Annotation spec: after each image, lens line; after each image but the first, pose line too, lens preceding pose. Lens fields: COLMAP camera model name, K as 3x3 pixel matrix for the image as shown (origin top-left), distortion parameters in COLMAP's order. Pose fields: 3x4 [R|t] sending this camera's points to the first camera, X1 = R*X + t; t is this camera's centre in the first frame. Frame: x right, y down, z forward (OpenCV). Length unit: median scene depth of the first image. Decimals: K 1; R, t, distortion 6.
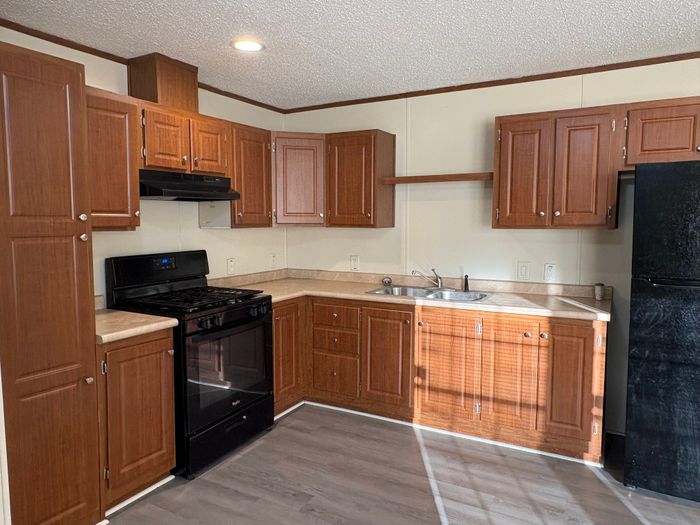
lens RADIAL K [[491.9, 0, 347.3], [0, 491.9, 257.4], [0, 0, 1]] dist [0.002307, 0.001219]
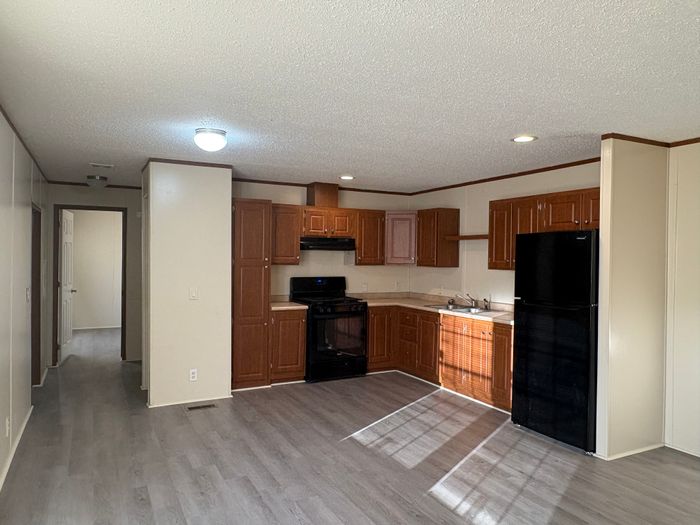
lens RADIAL K [[491.9, 0, 347.3], [0, 491.9, 257.4], [0, 0, 1]] dist [0.002307, 0.001219]
pose [[0.839654, 0.017119, -0.542852, 0.787410], [-0.058502, 0.996539, -0.059061, 0.023437], [0.539962, 0.081349, 0.837749, -0.604617]]
